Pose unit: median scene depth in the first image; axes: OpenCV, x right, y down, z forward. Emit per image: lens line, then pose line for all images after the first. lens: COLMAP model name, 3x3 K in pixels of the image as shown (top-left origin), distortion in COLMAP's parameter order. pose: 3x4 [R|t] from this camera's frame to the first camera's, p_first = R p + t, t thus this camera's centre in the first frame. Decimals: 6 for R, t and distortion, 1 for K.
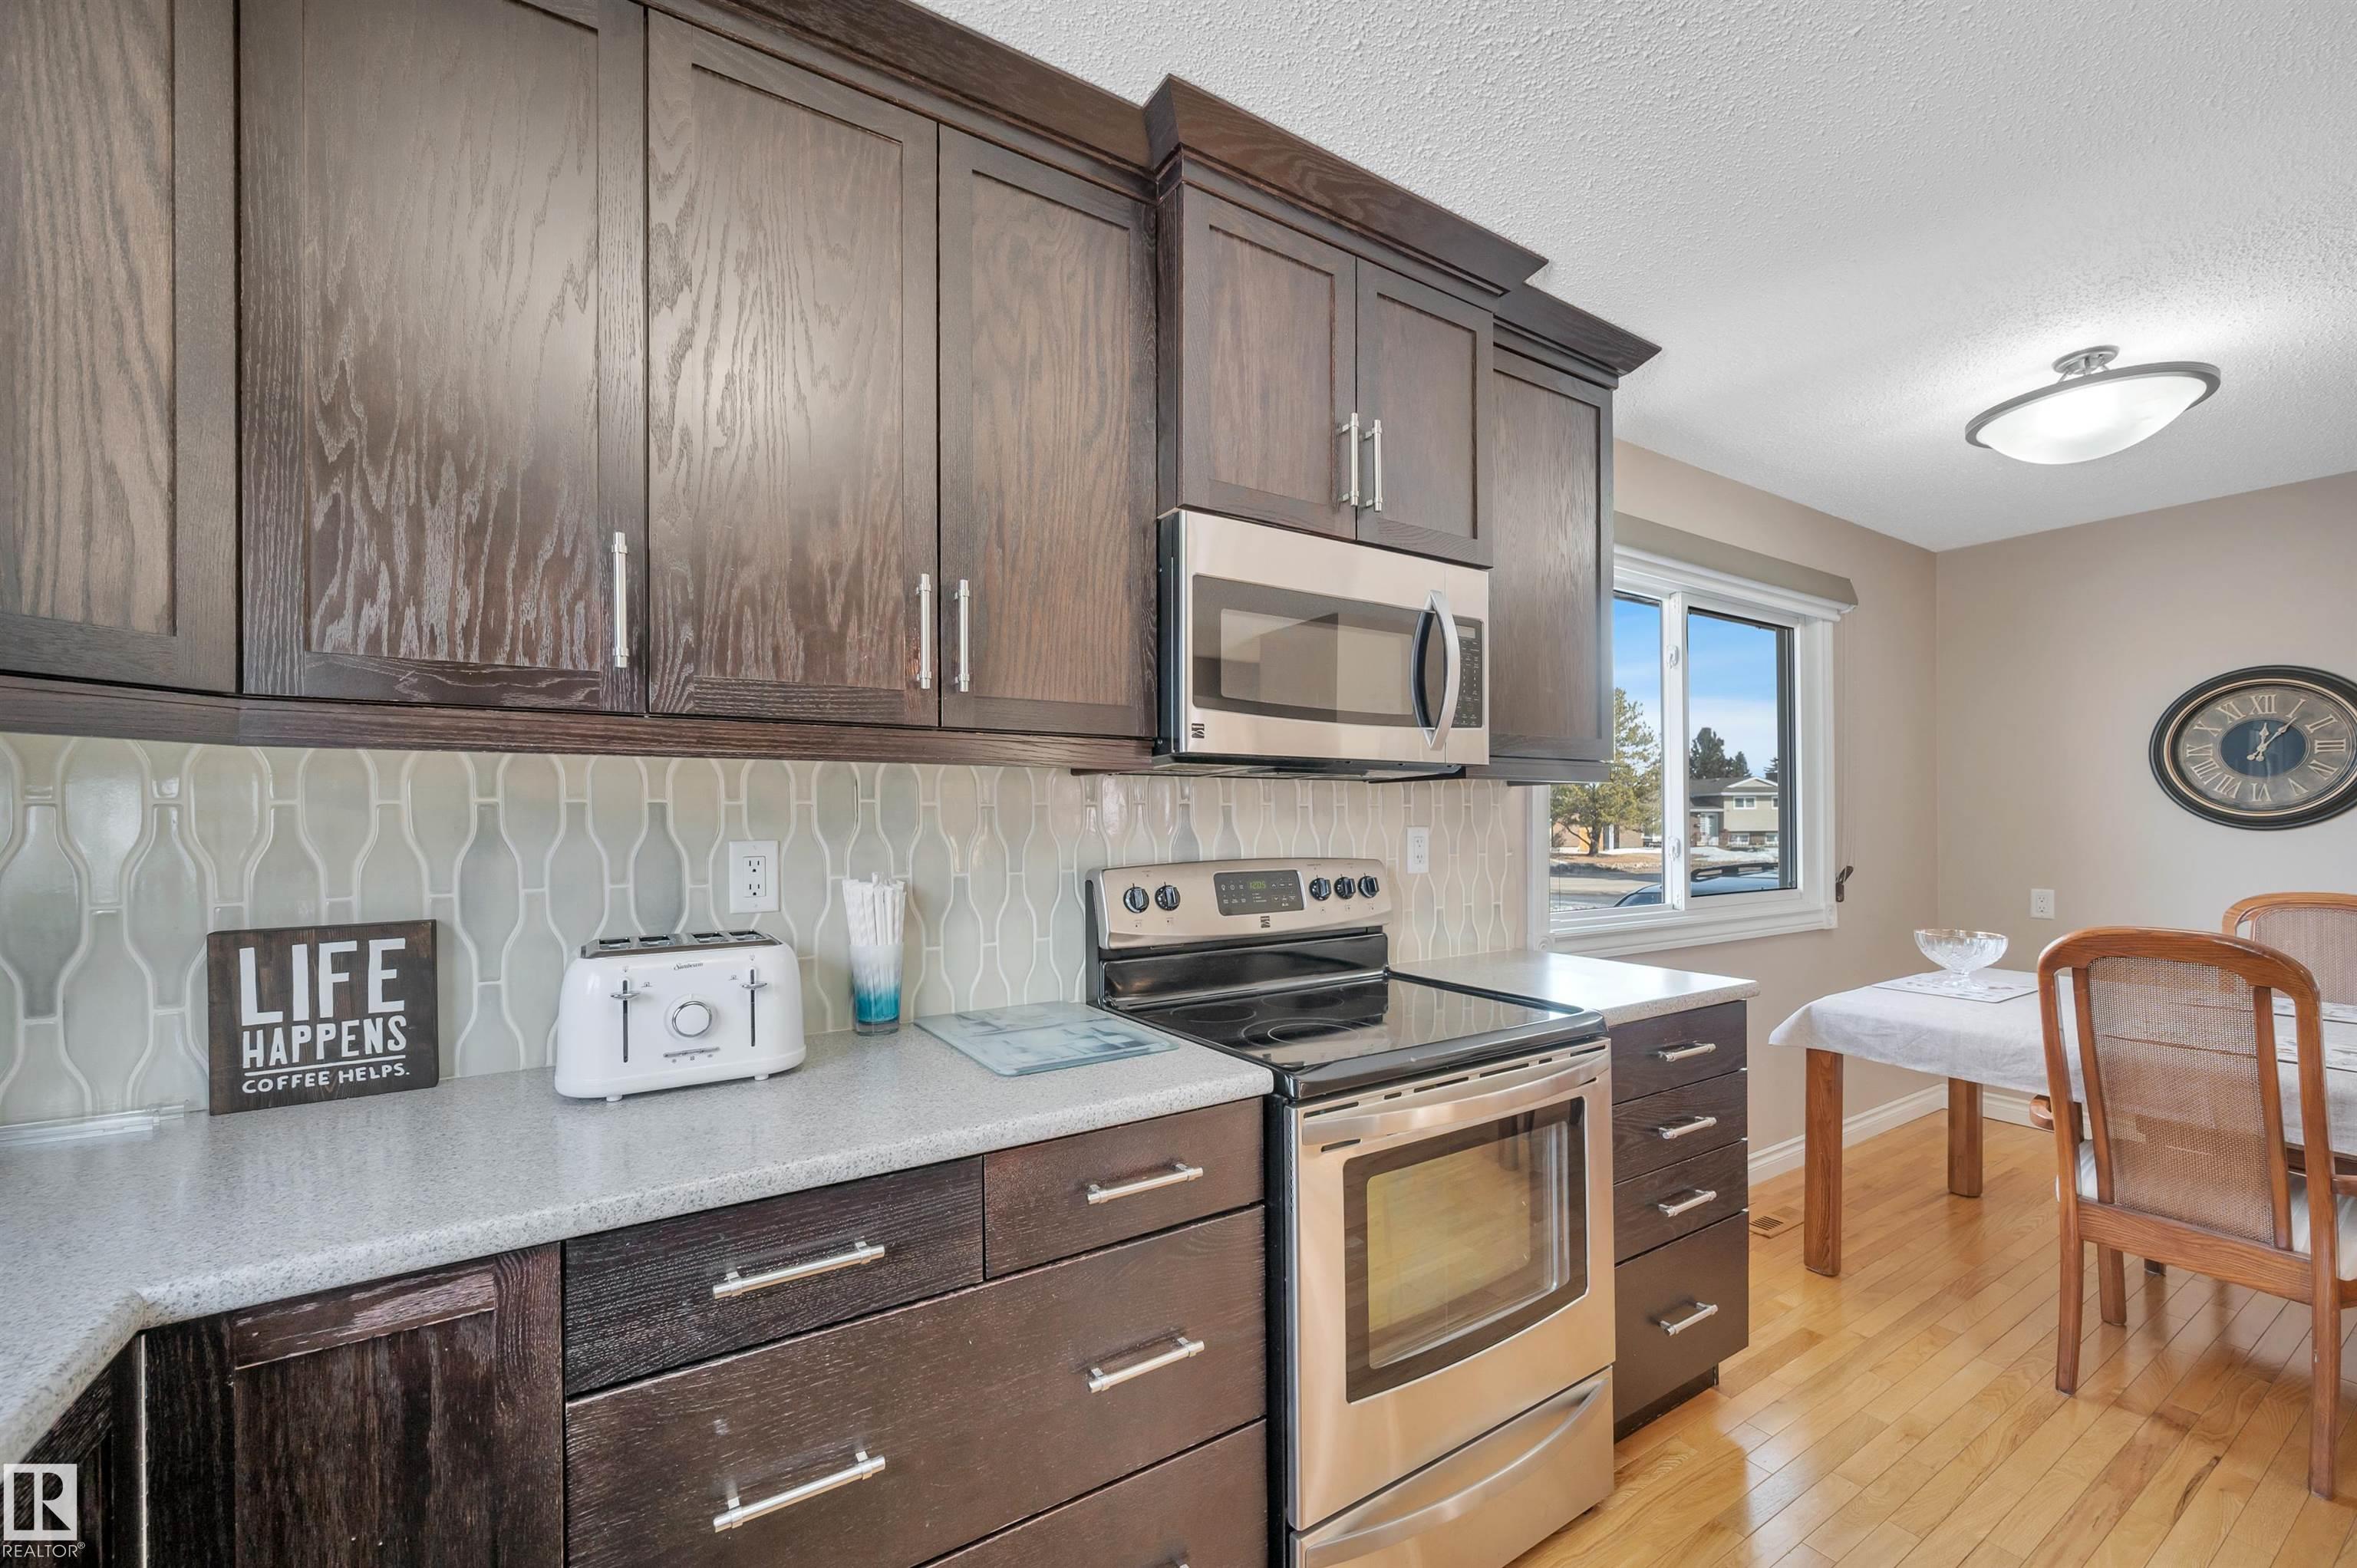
lens RADIAL K [[944.9, 0, 1207.0], [0, 944.9, 817.6], [0, 0, 1]] dist [0.004484, 0.000181]
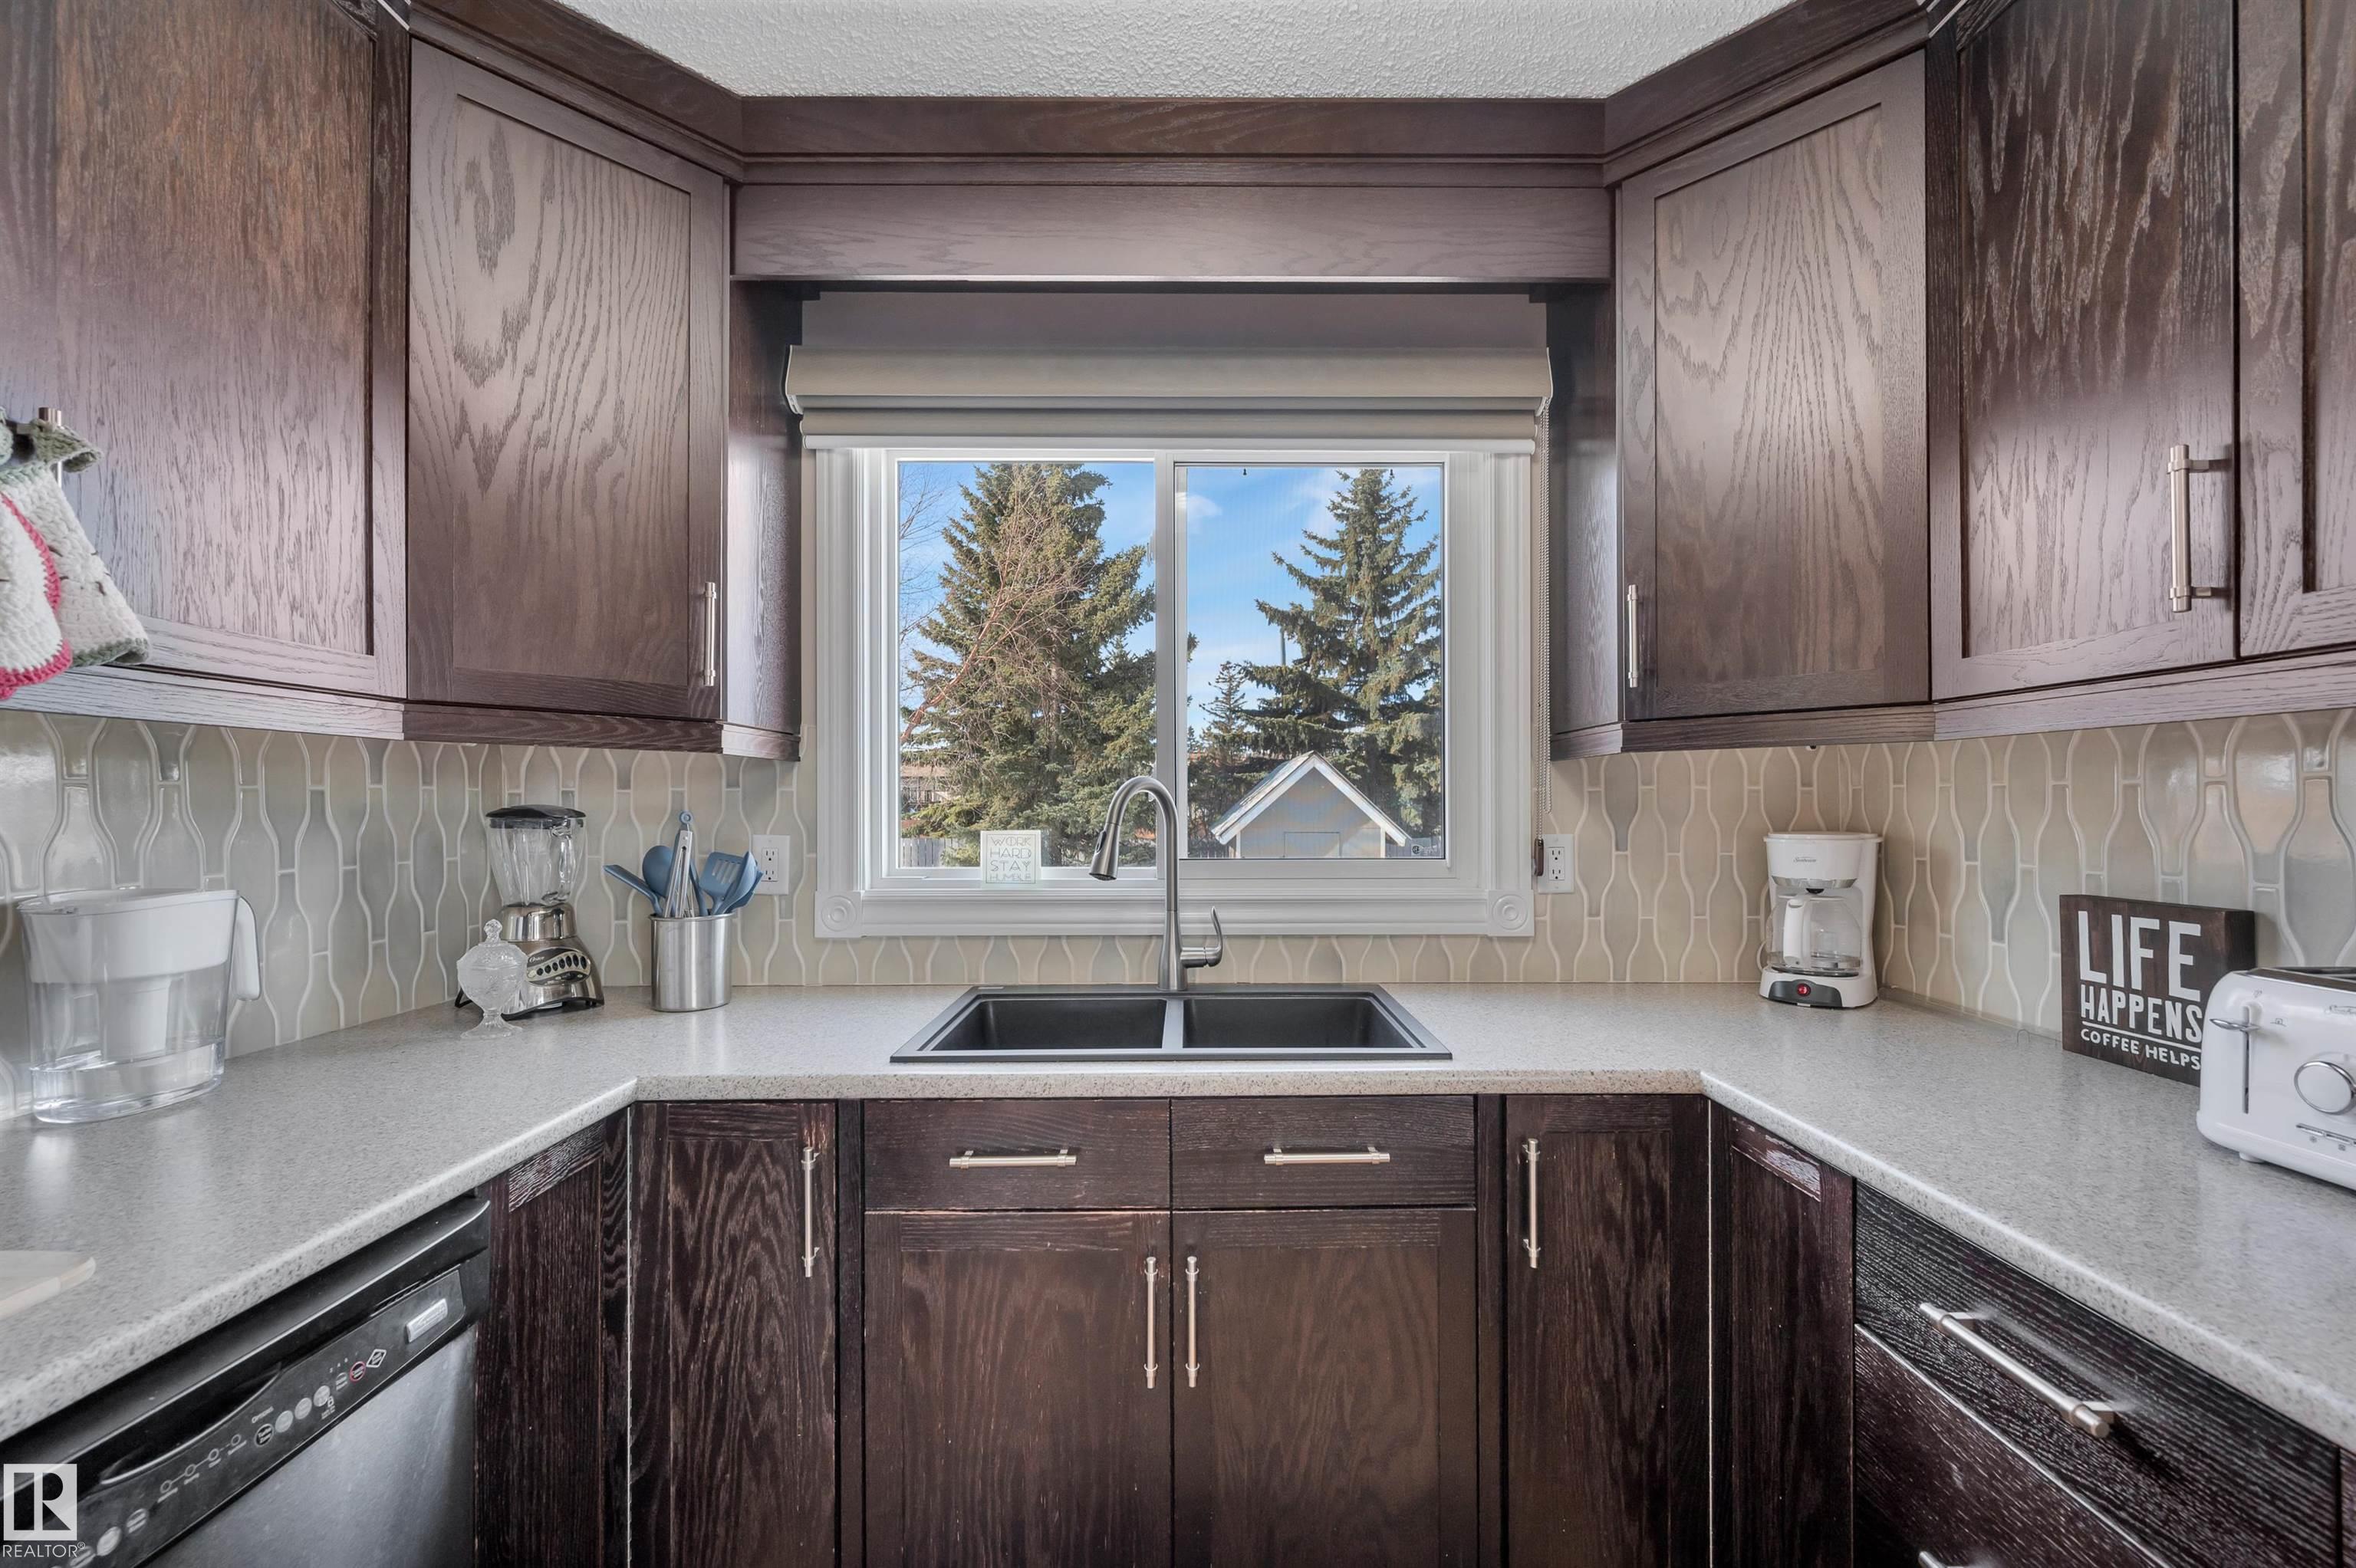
lens RADIAL K [[944.5, 0, 1186.3], [0, 944.5, 791.3], [0, 0, 1]] dist [0.004484, 0.000181]
pose [[-0.541735, -0.004009, -0.840540, 0.495440], [0.006662, 0.999937, -0.009062, -0.002756], [0.840523, -0.010509, -0.541674, 0.679511]]
